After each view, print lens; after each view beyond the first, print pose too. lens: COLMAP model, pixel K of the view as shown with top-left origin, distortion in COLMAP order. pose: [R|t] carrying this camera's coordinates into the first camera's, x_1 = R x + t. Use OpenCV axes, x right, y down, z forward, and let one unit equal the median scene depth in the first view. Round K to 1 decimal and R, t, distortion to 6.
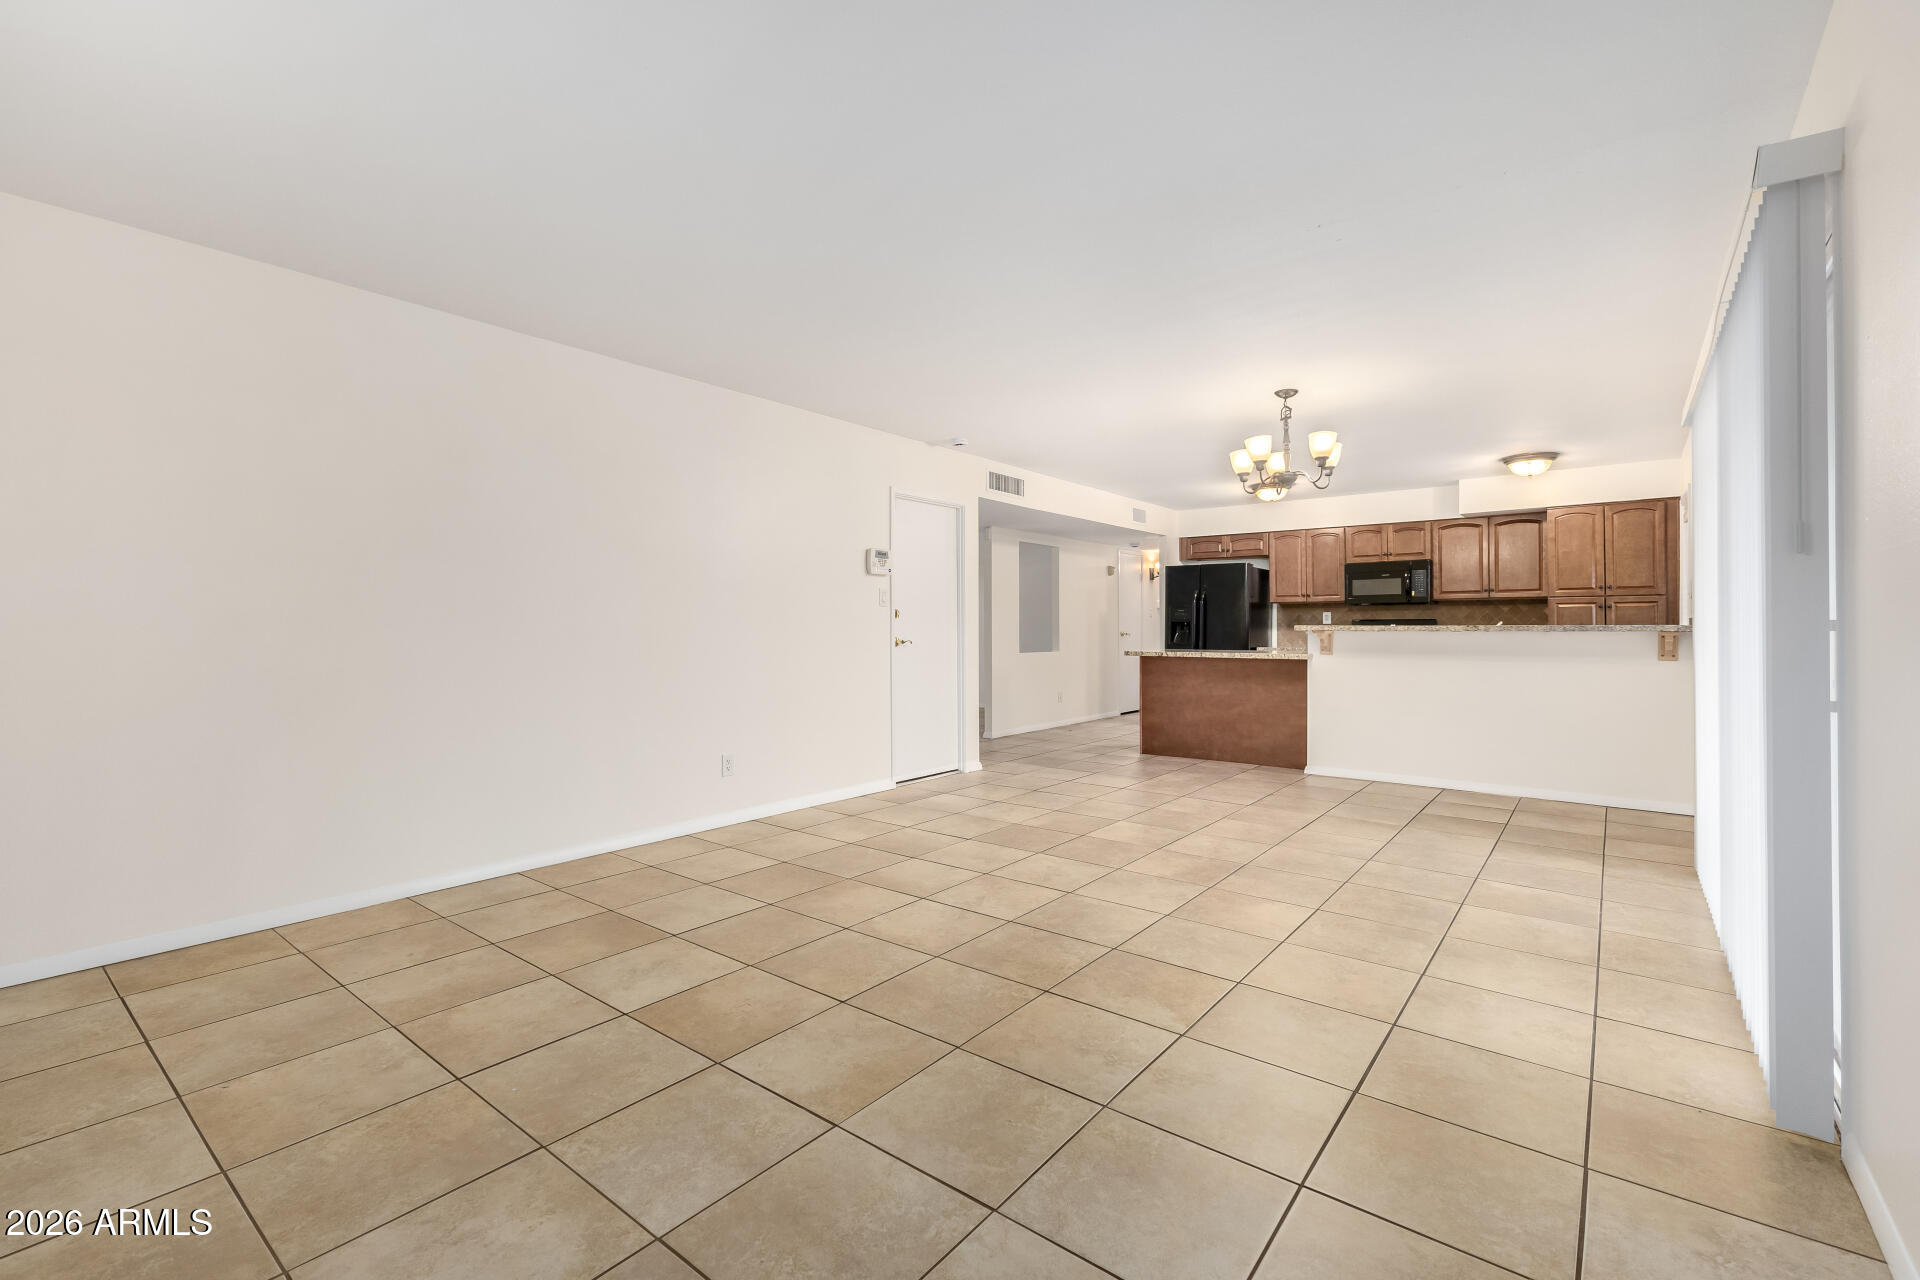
lens RADIAL K [[843.4, 0, 962.4], [0, 843.4, 635.4], [0, 0, 1]] dist [0.011190, -0.000898]
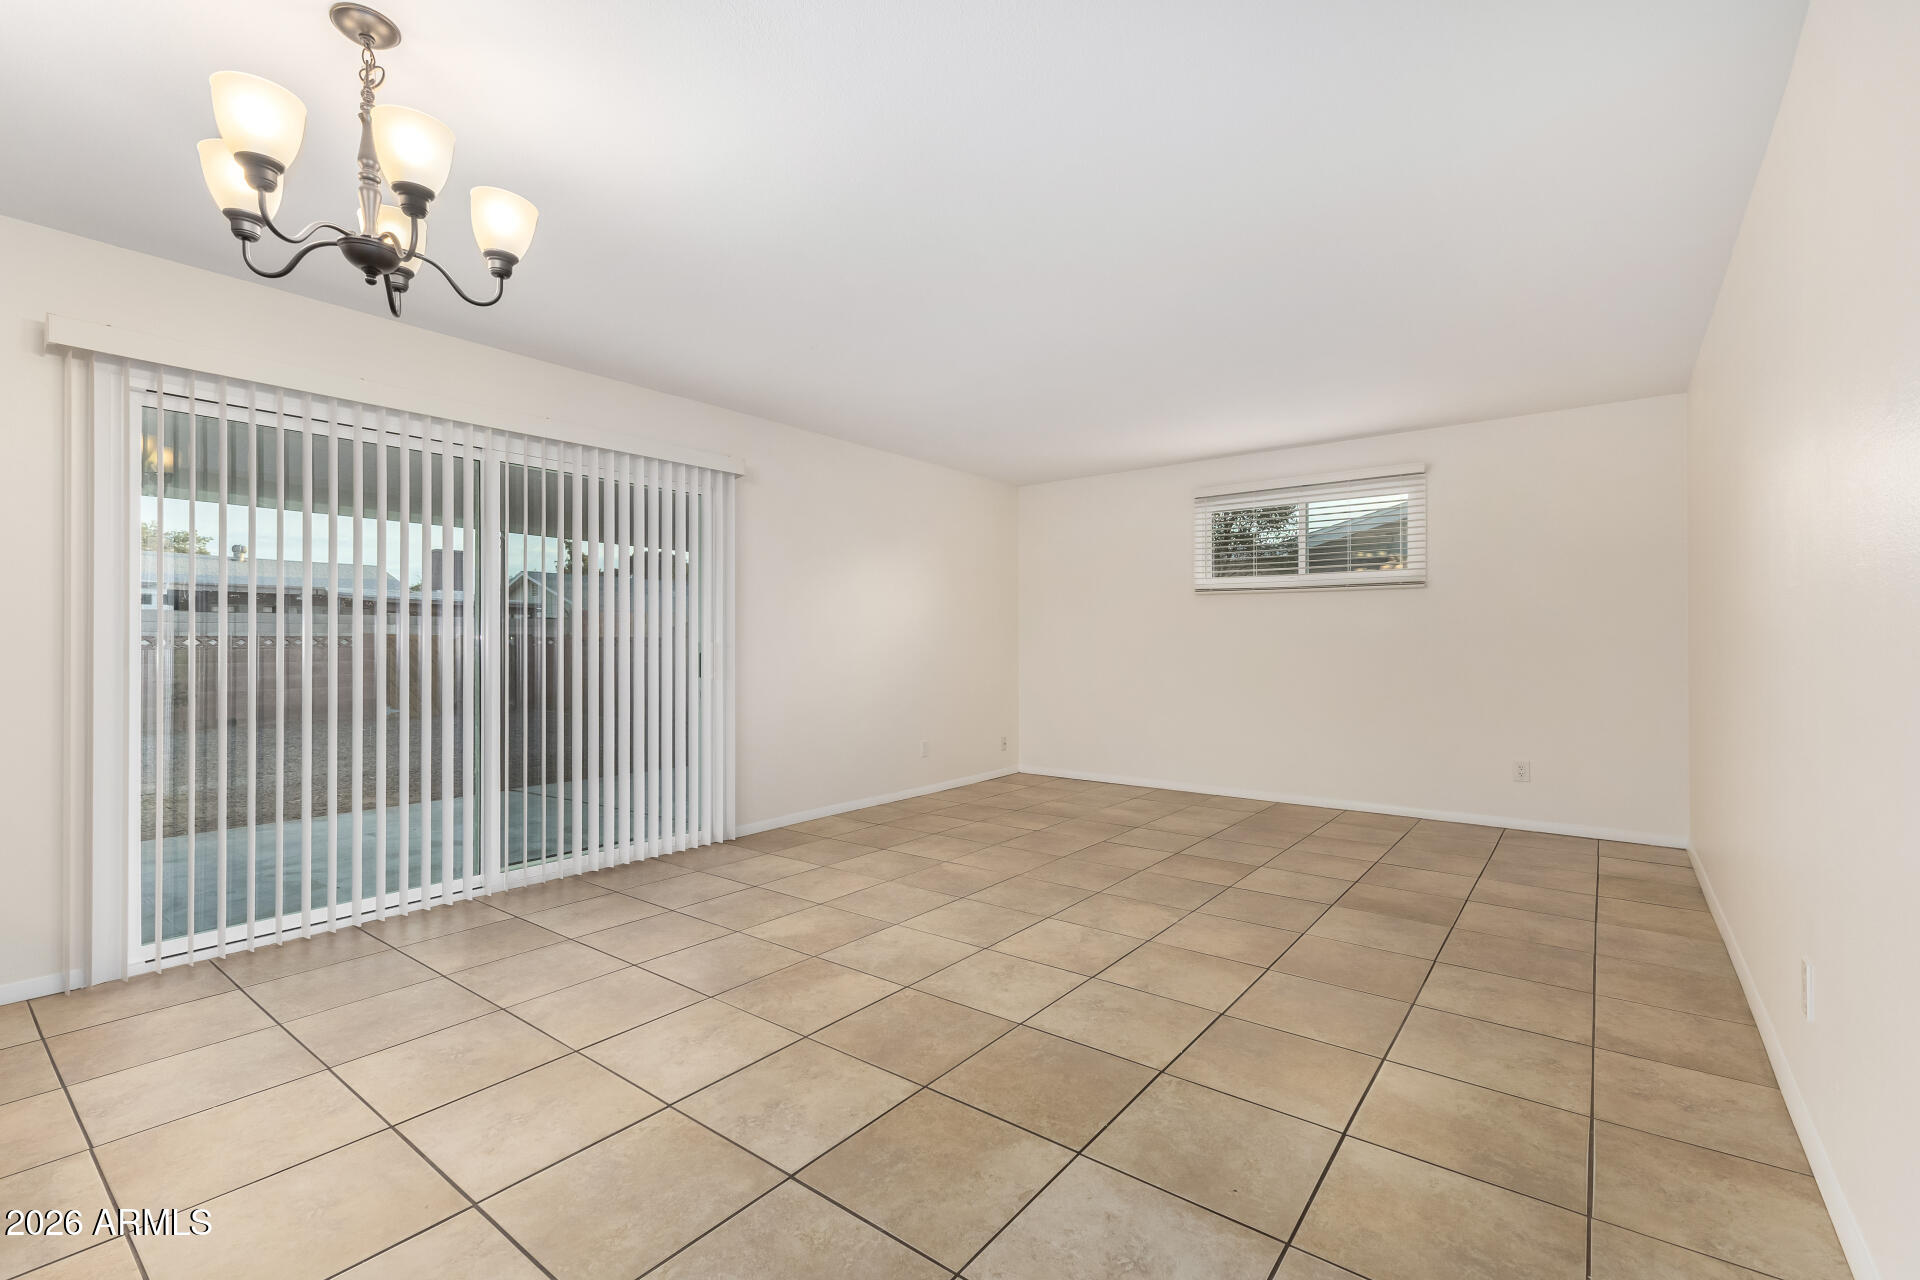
lens RADIAL K [[843.4, 0, 962.4], [0, 843.4, 635.4], [0, 0, 1]] dist [0.011190, -0.000898]
pose [[-0.999851, 0.003070, -0.017003, 0.174868], [0.003045, 0.999994, 0.001480, -0.020769], [0.017007, 0.001428, -0.999854, 1.986984]]
